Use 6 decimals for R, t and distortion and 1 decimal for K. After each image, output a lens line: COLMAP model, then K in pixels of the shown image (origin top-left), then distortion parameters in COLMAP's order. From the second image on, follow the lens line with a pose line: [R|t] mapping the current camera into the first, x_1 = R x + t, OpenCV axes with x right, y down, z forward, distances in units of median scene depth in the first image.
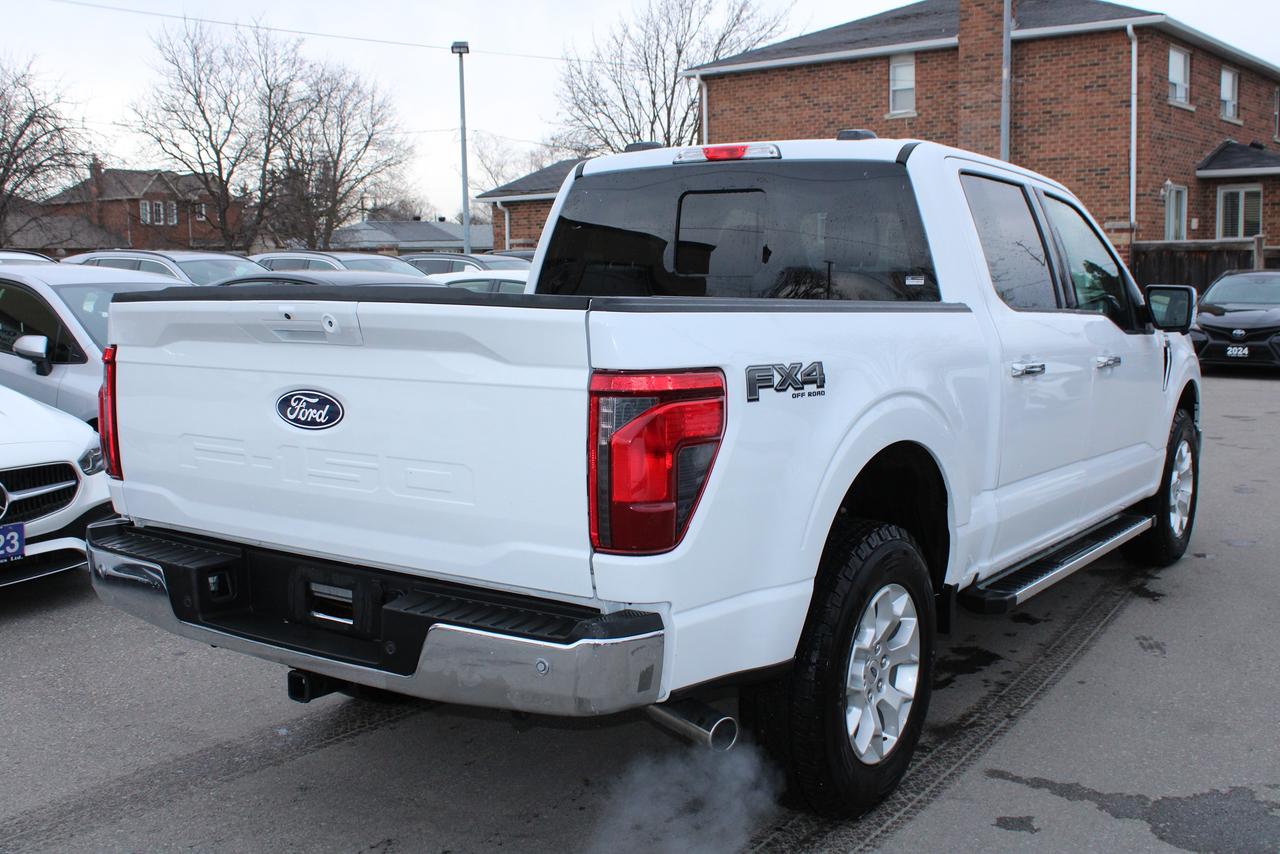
lens RADIAL K [[1396.9, 0, 640.0], [0, 1396.9, 427.0], [0, 0, 1]] dist [-0.083226, 0.018682]
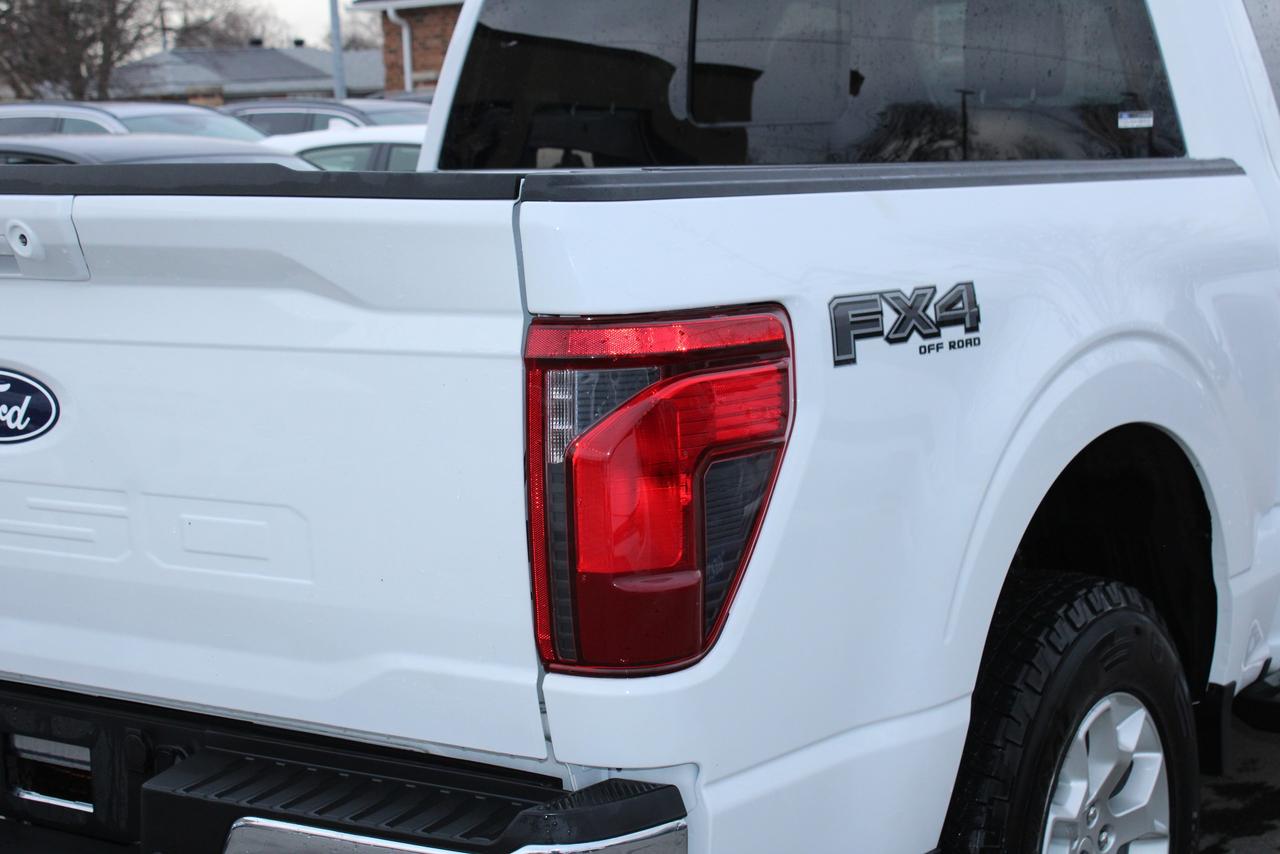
lens RADIAL K [[2302.9, 0, 640.0], [0, 2302.9, 427.0], [0, 0, 1]] dist [0.036997, 0.185073]
pose [[0.999480, -0.032088, -0.003058, 0.005129], [0.032145, 0.999265, 0.020888, -0.011840], [0.002386, -0.020976, 0.999777, 0.108975]]
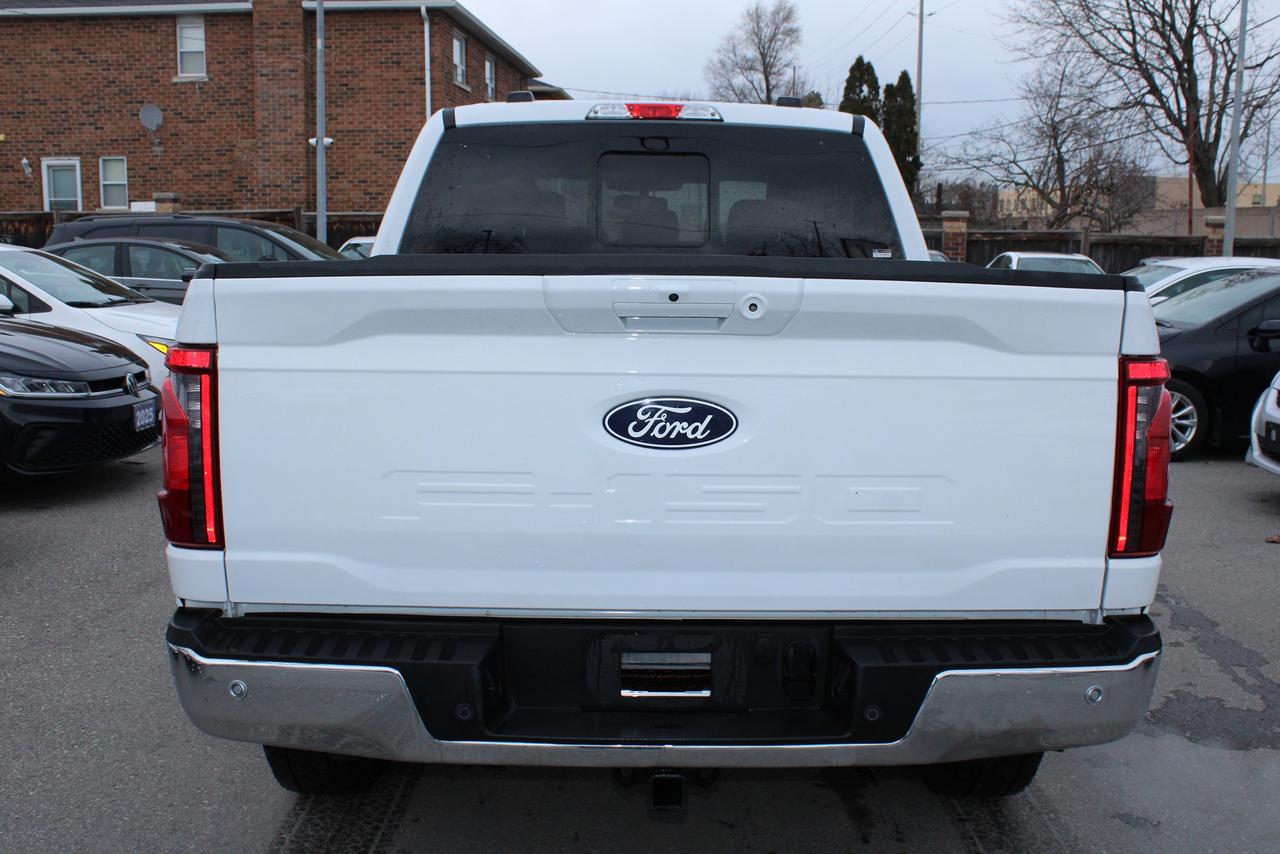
lens RADIAL K [[1353.1, 0, 640.0], [0, 1353.1, 427.0], [0, 0, 1]] dist [-0.163086, 0.196188]
pose [[0.800228, -0.069837, 0.595616, -0.551139], [0.053929, 0.997552, 0.044510, -0.035079], [-0.597267, -0.003497, 0.802035, 0.346388]]
